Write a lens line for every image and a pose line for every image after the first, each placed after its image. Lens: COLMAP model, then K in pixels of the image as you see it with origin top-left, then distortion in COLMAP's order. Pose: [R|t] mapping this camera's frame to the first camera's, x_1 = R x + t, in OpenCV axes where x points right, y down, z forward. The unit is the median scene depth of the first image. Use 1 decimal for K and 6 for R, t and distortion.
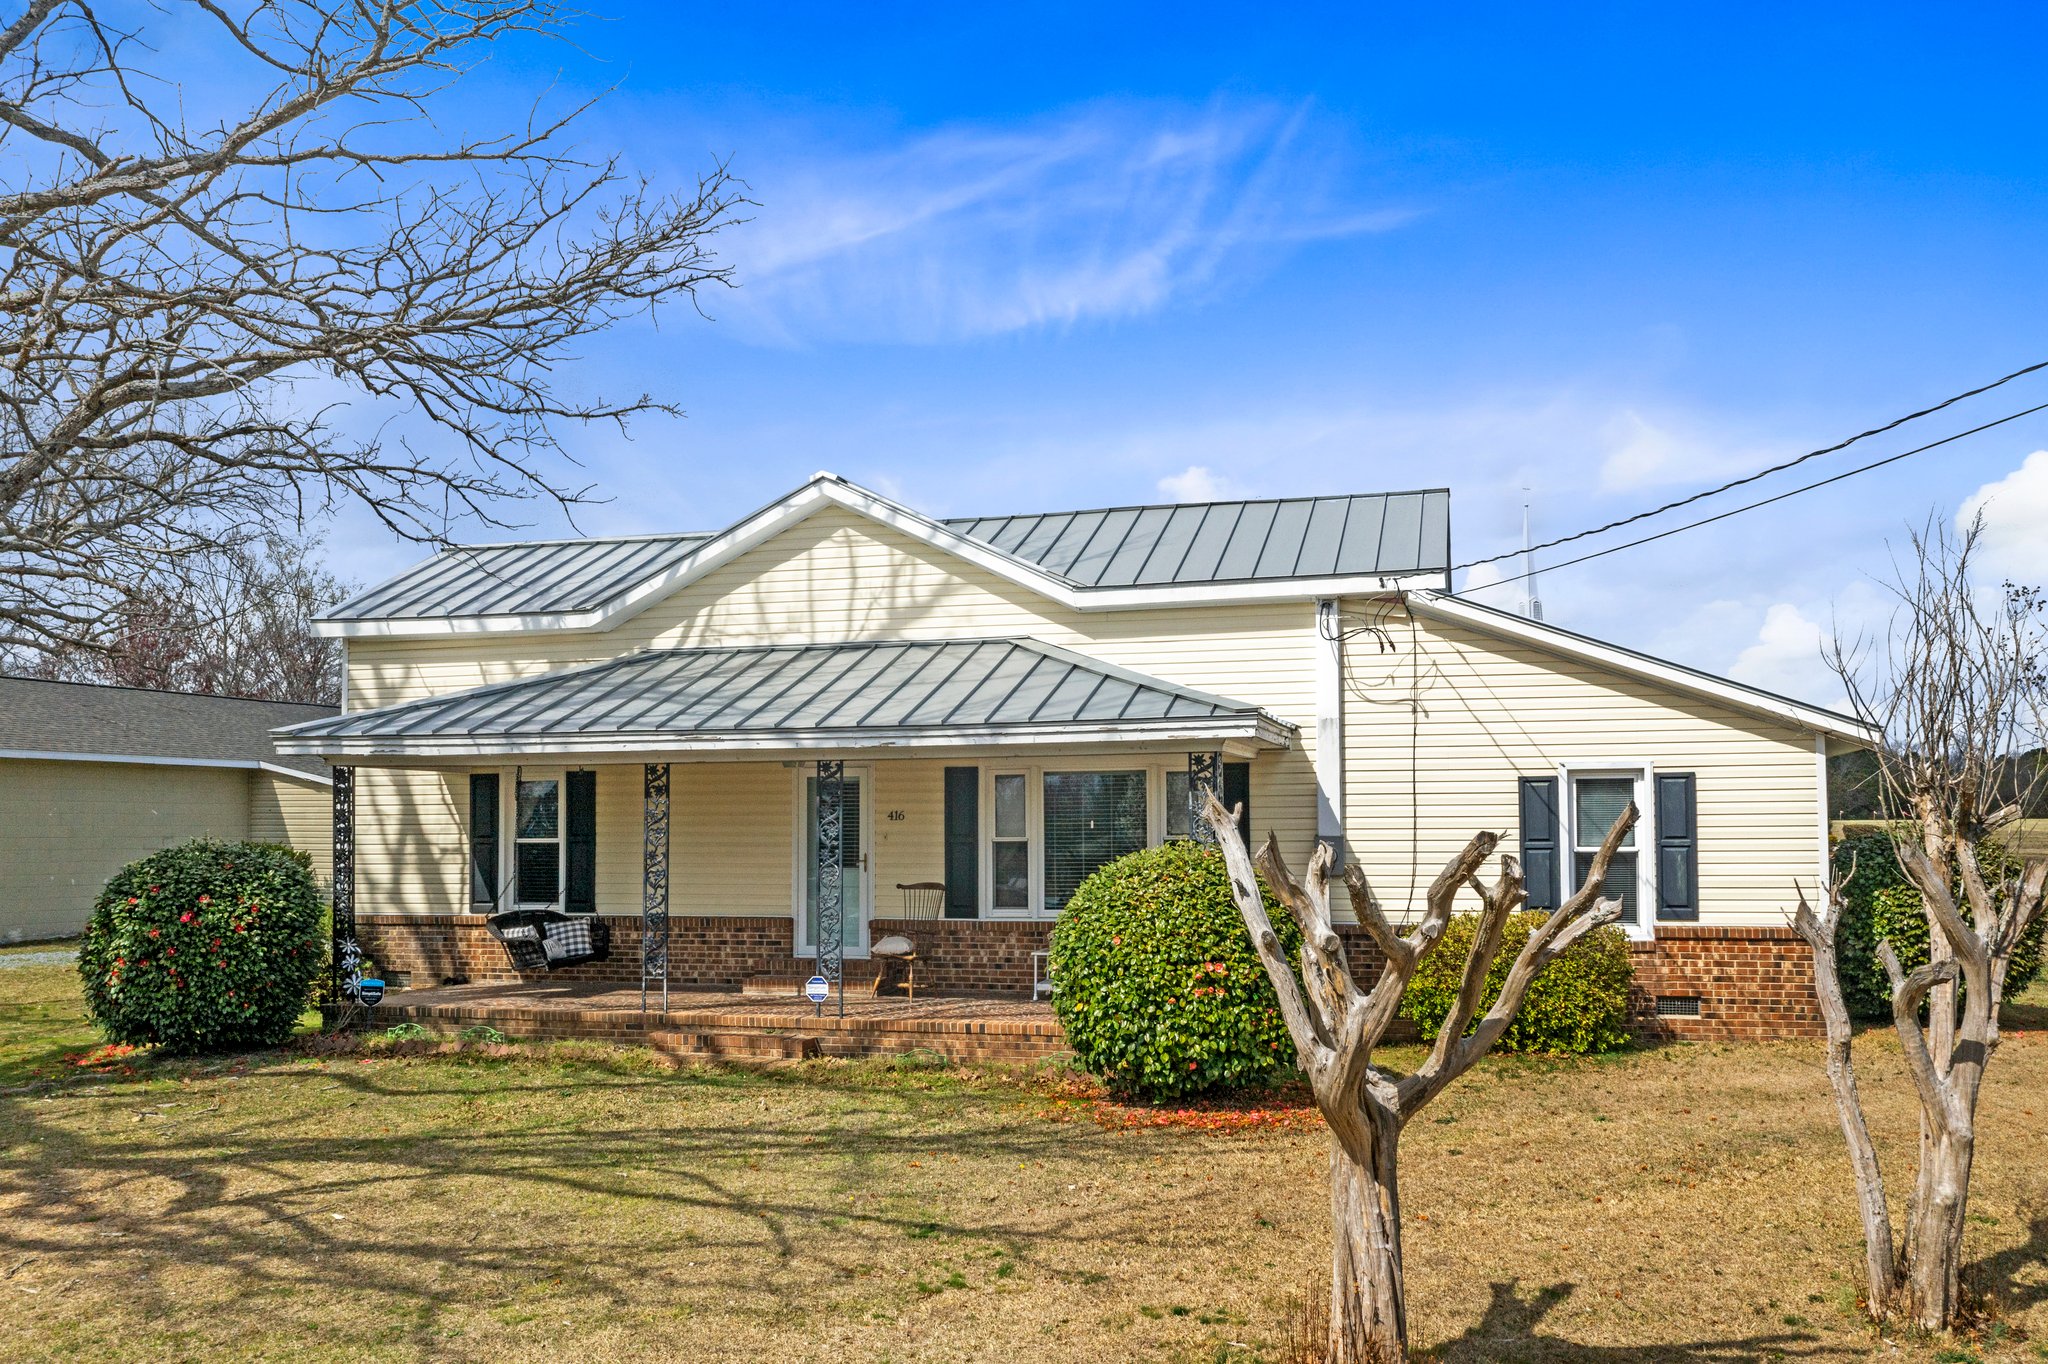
lens RADIAL K [[1636.9, 0, 1016.3], [0, 1636.9, 700.1], [0, 0, 1]] dist [0.015450, -0.004905]
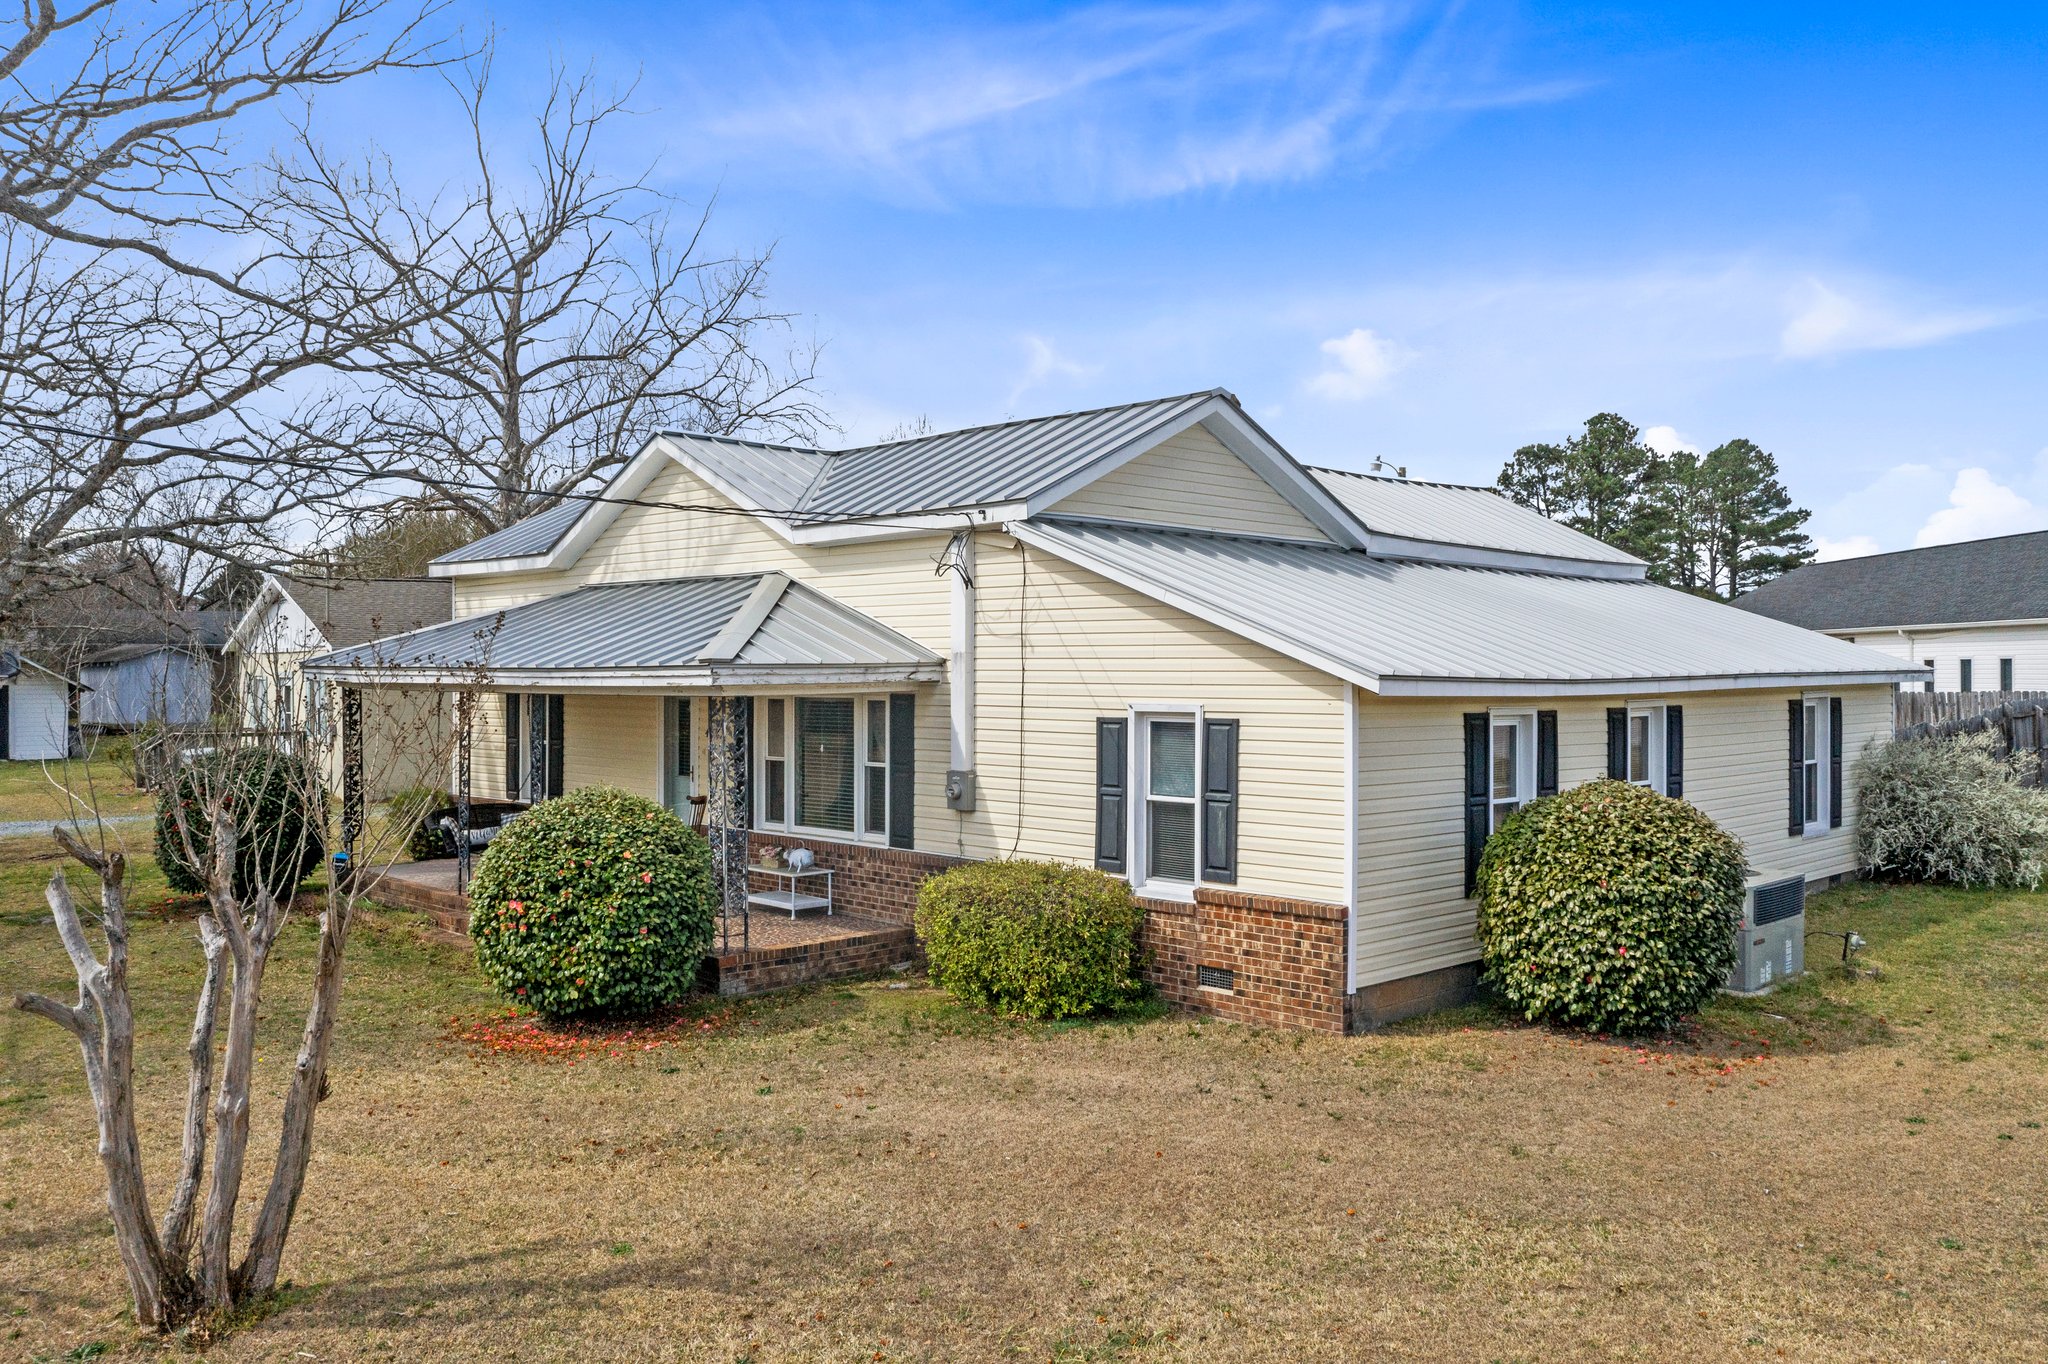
lens RADIAL K [[1636.9, 0, 1011.2], [0, 1636.9, 667.9], [0, 0, 1]] dist [0.015450, -0.004905]
pose [[0.842747, 0.005786, -0.538278, 0.771724], [0.039532, 0.996577, 0.072606, -0.051325], [0.536856, -0.082468, 0.839634, 0.194892]]
